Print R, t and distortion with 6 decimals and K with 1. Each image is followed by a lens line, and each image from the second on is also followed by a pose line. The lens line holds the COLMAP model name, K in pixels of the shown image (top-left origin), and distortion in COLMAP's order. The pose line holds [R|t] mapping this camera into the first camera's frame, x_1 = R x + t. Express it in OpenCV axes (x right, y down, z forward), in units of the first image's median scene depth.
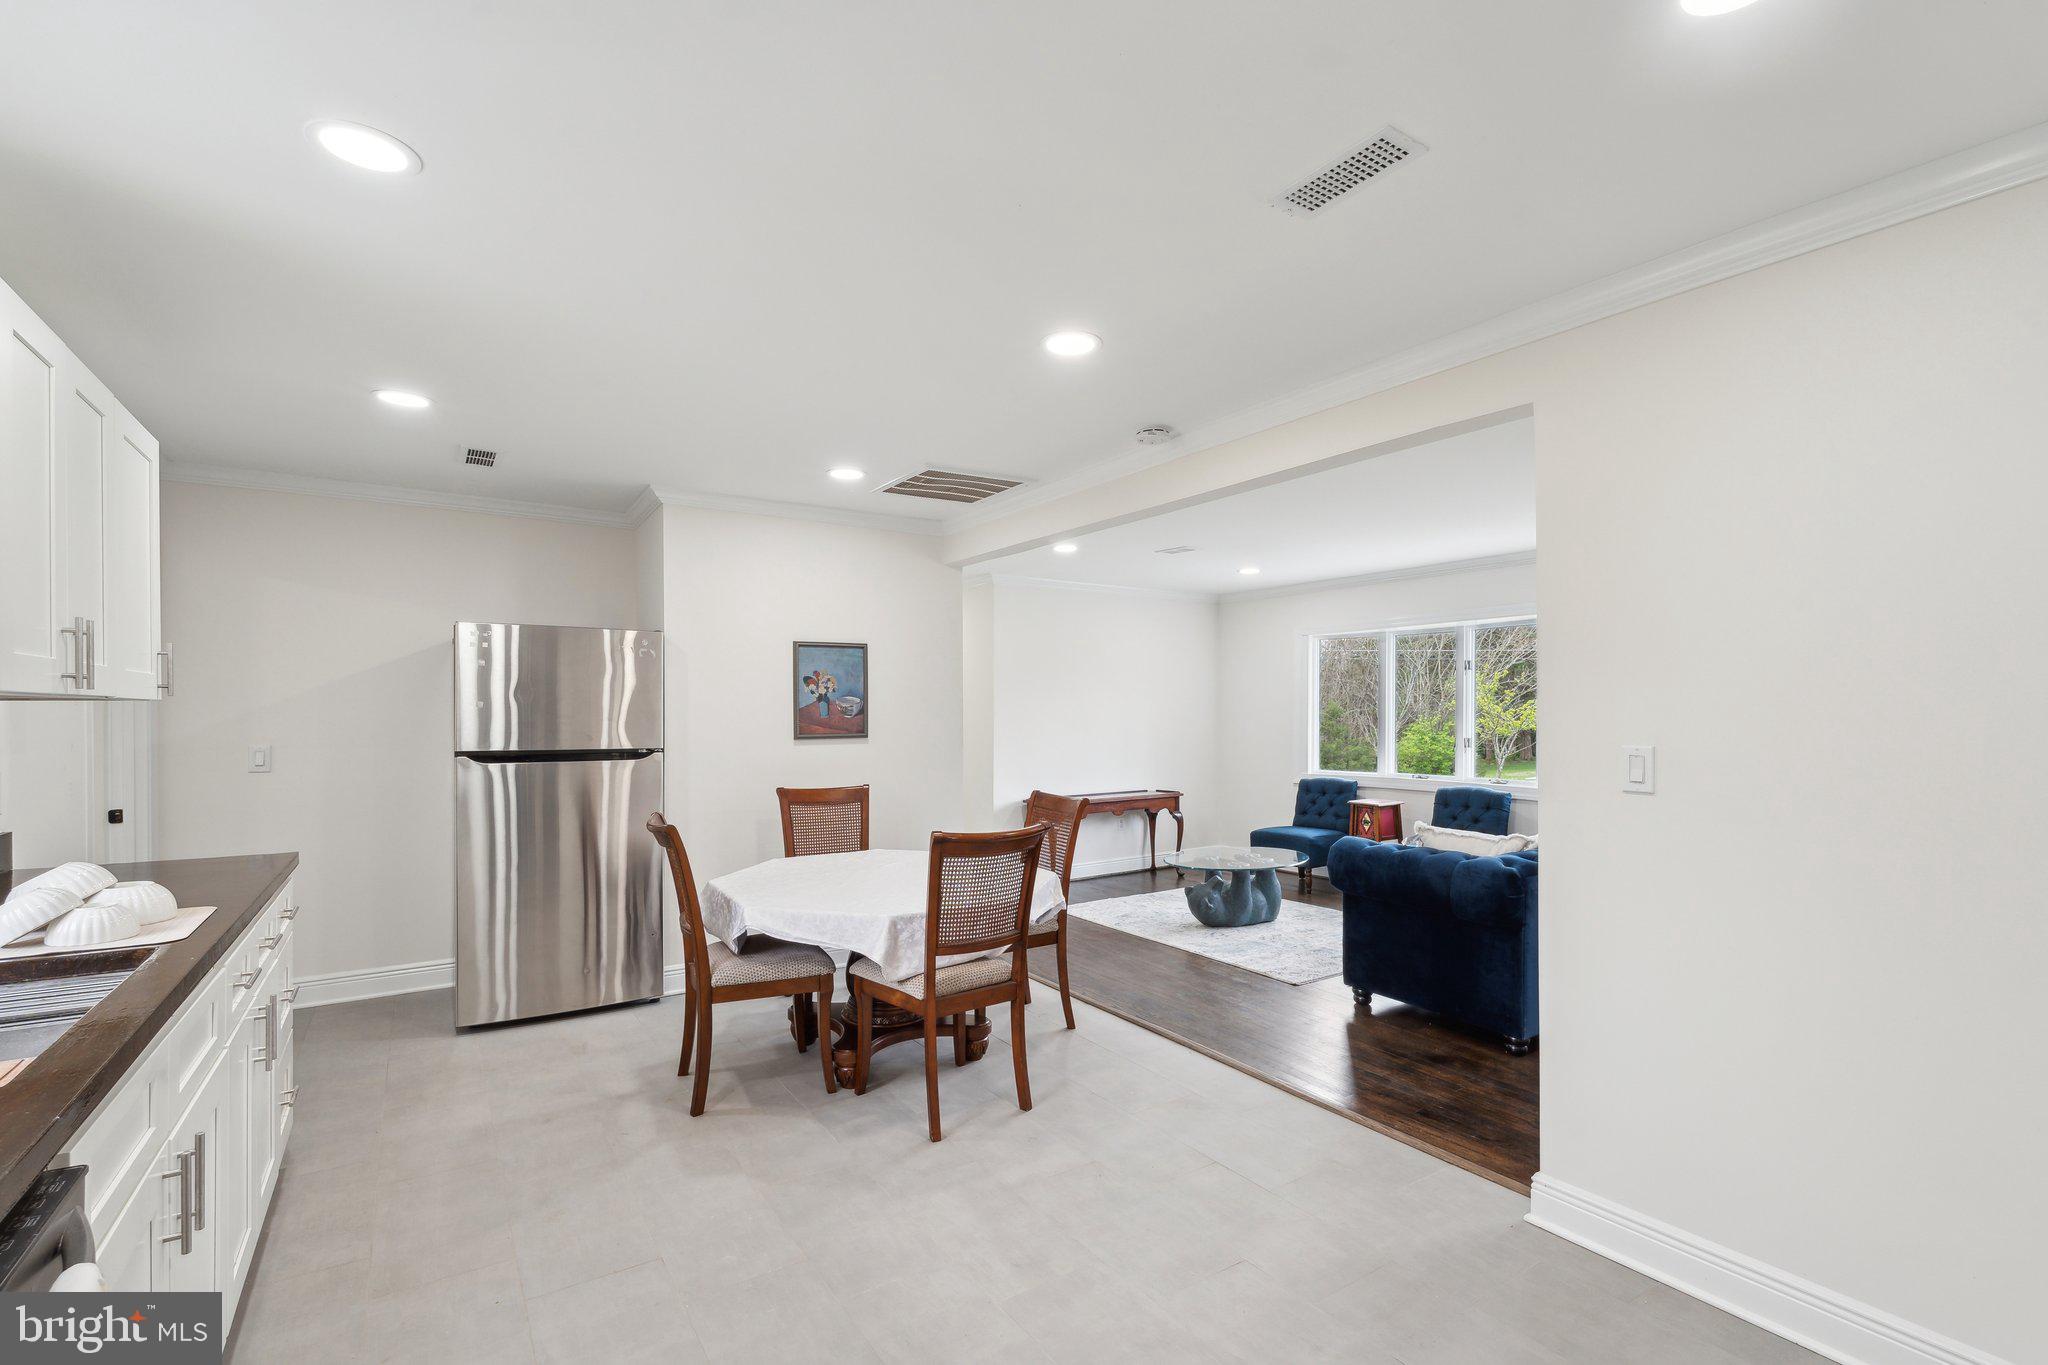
lens RADIAL K [[932.1, 0, 1001.6], [0, 932.1, 719.6], [0, 0, 1]] dist [-0.000722, 0.000837]
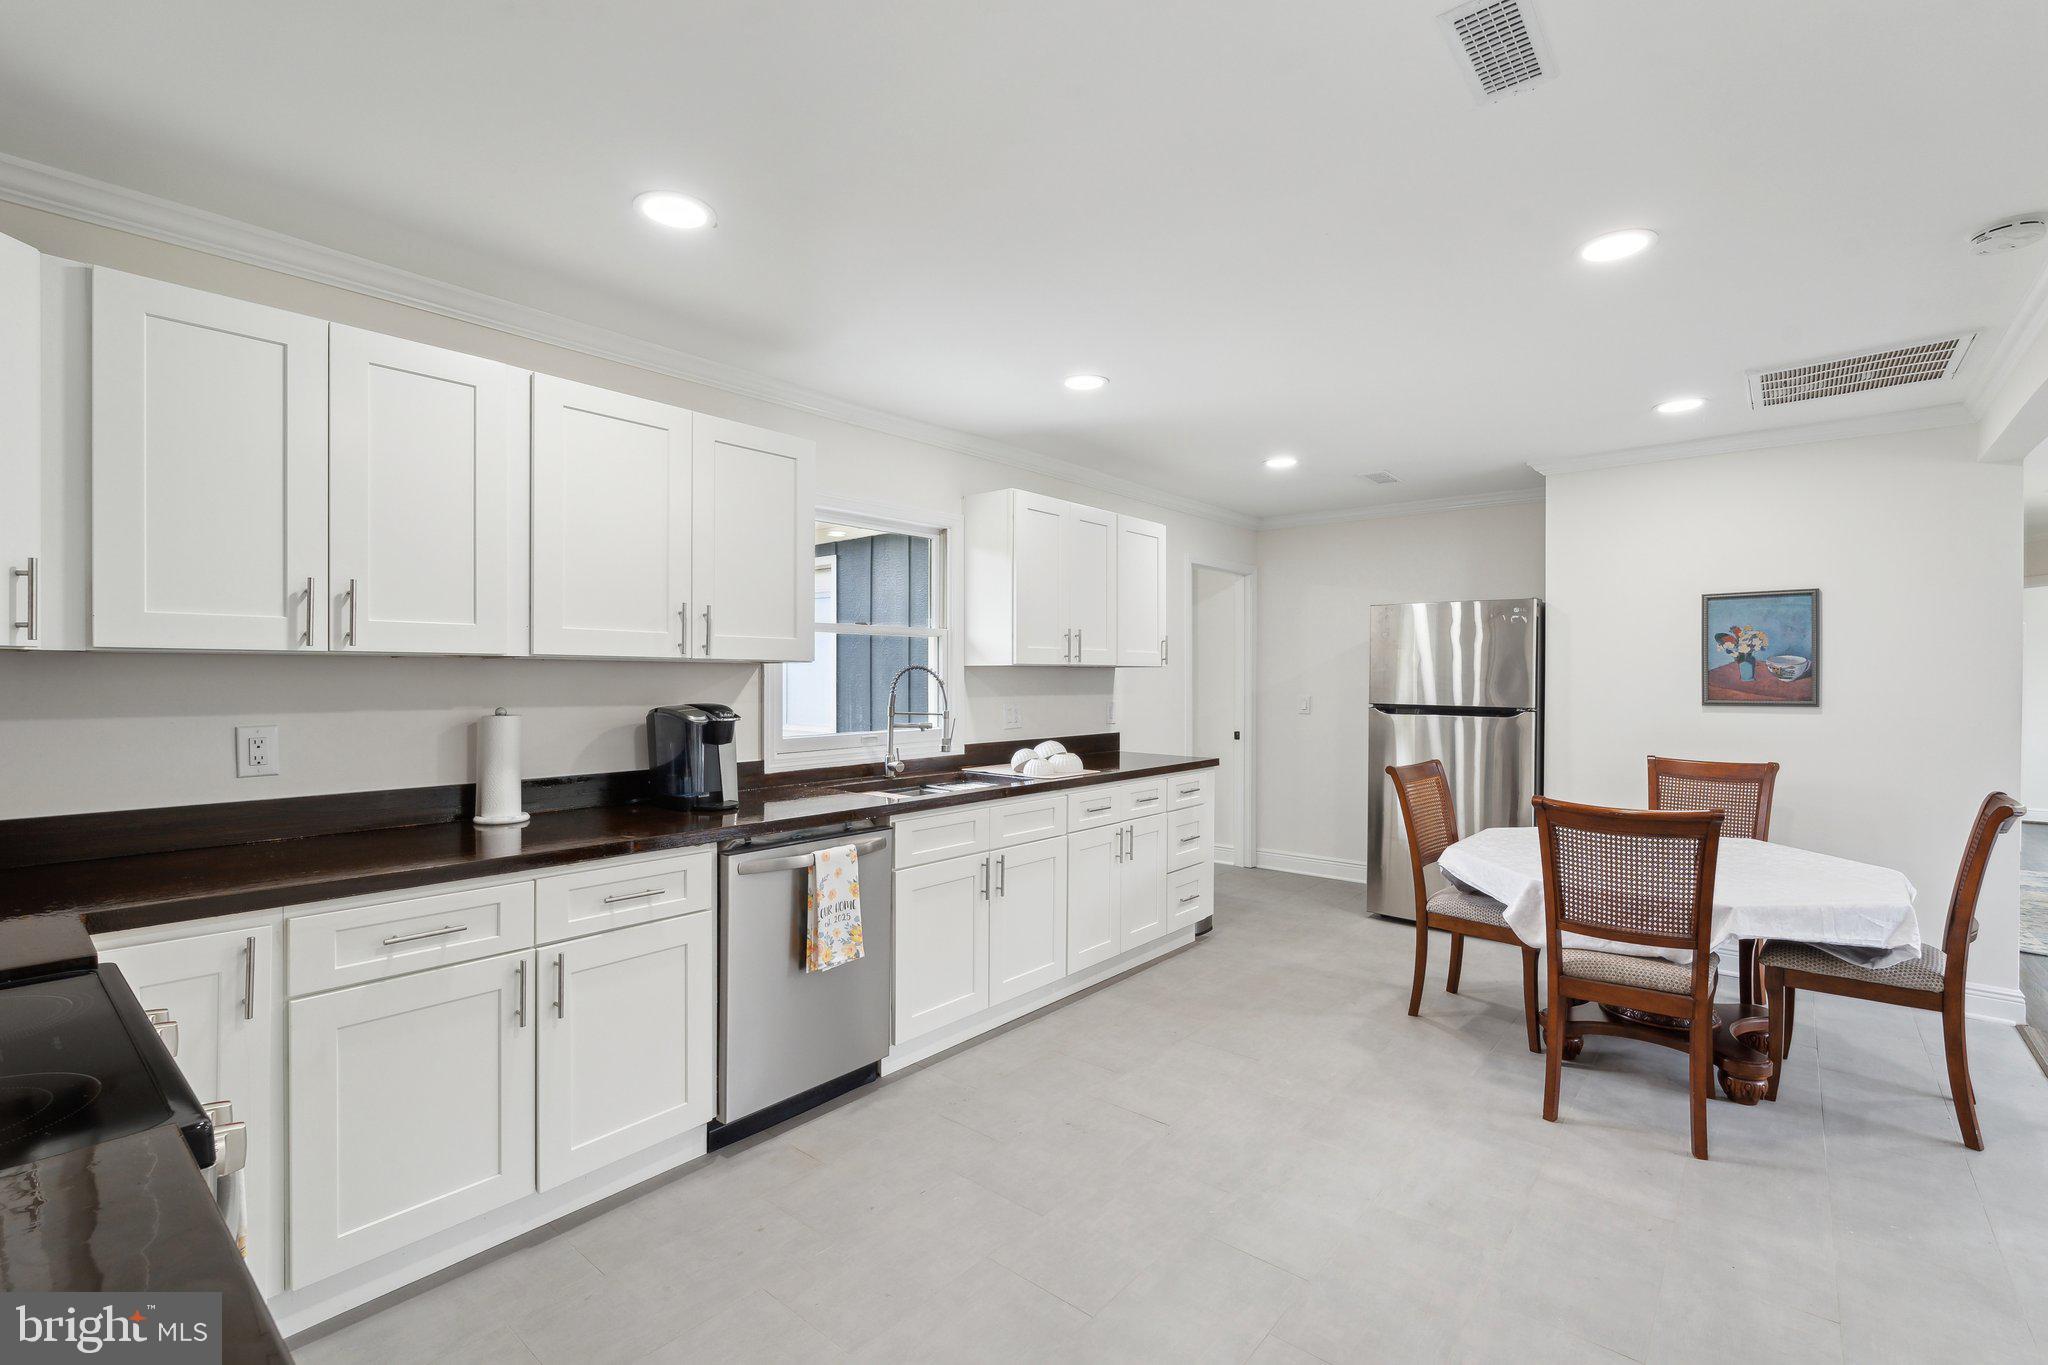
lens RADIAL K [[932.1, 0, 1035.7], [0, 932.1, 686.7], [0, 0, 1]] dist [-0.000722, 0.000837]
pose [[0.279153, 0.014987, -0.960130, 0.450734], [-0.010016, 0.999869, 0.012695, -0.001262], [0.960194, 0.006073, 0.279267, 0.142001]]
